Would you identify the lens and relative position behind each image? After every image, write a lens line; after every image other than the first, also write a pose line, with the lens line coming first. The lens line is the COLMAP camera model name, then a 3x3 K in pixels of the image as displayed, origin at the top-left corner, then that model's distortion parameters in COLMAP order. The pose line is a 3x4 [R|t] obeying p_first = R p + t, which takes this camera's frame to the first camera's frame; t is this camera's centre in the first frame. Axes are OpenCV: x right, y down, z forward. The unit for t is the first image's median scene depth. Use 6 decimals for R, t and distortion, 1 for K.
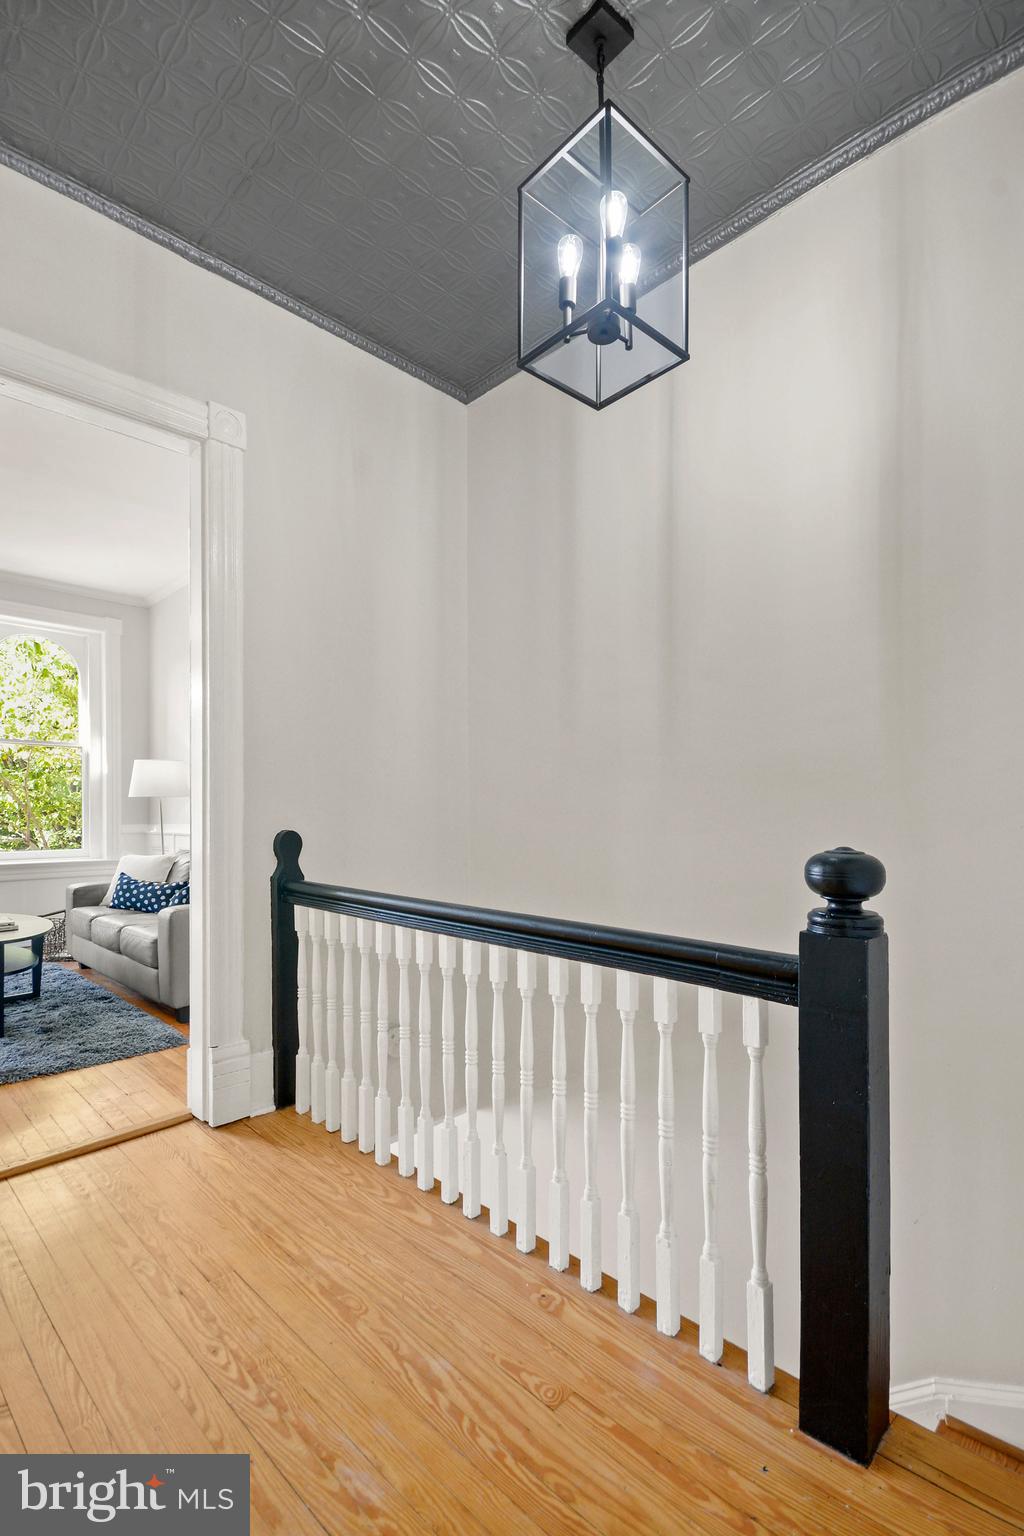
lens RADIAL K [[755.9, 0, 487.1], [0, 755.9, 812.4], [0, 0, 1]] dist [0.003255, -0.000758]
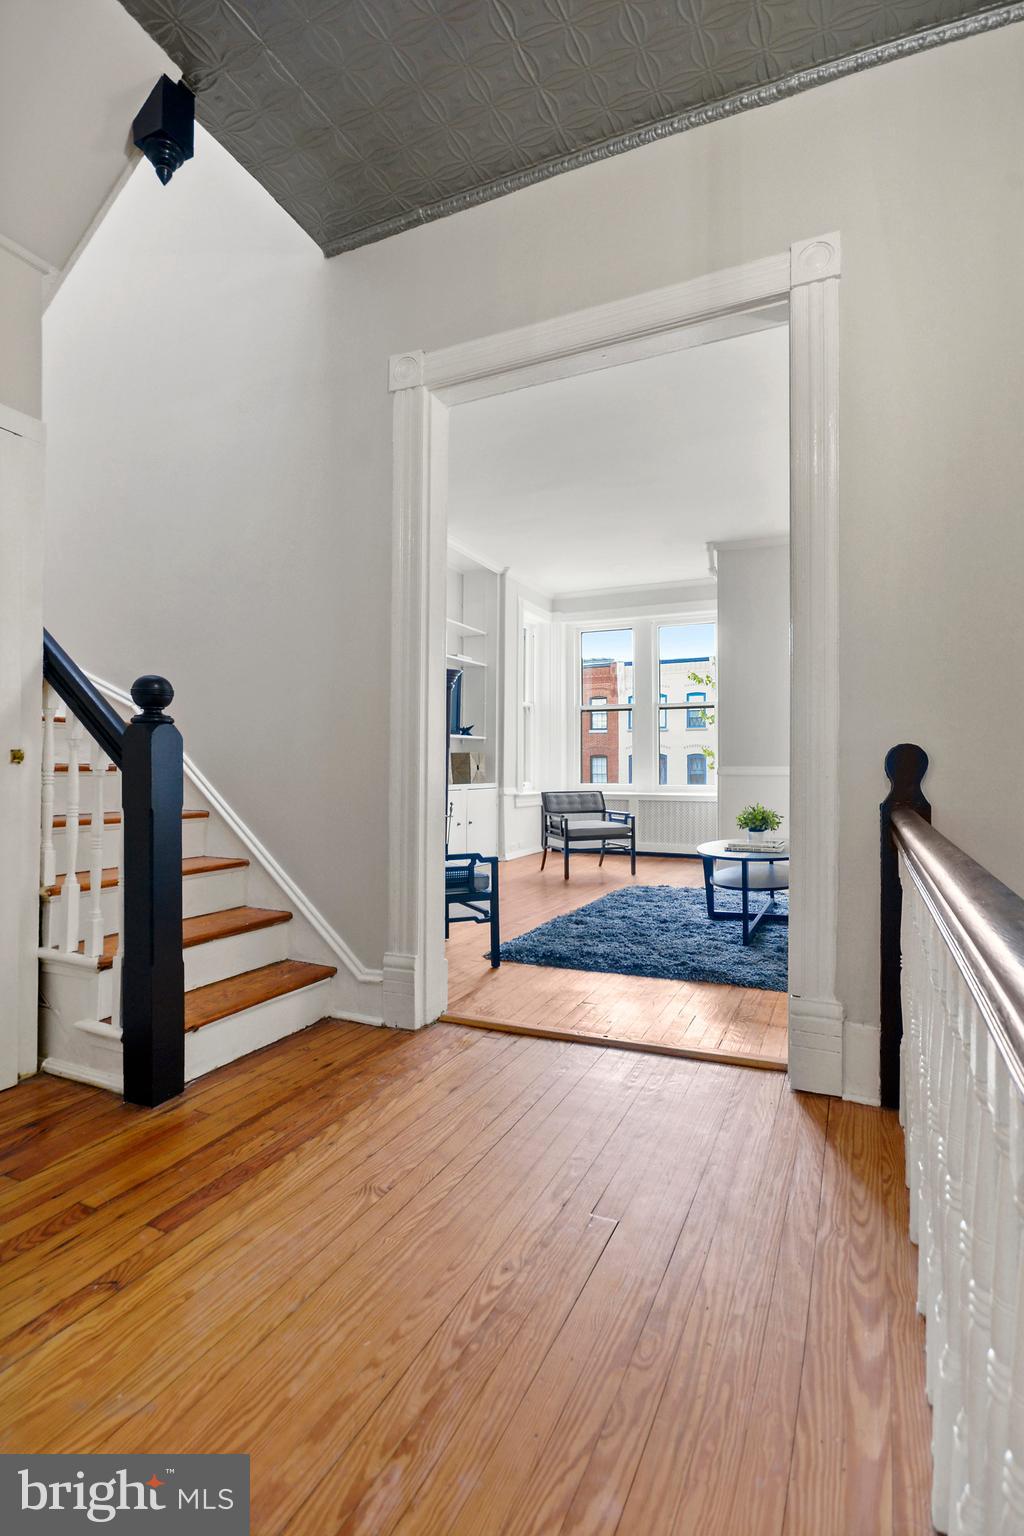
lens RADIAL K [[729.7, 0, 517.3], [0, 729.7, 759.6], [0, 0, 1]] dist [0.004351, -0.001227]
pose [[0.372937, -0.000362, -0.927856, 0.465224], [-0.010894, 0.999929, -0.004769, 0.082079], [0.927793, 0.011887, 0.372907, 0.642149]]
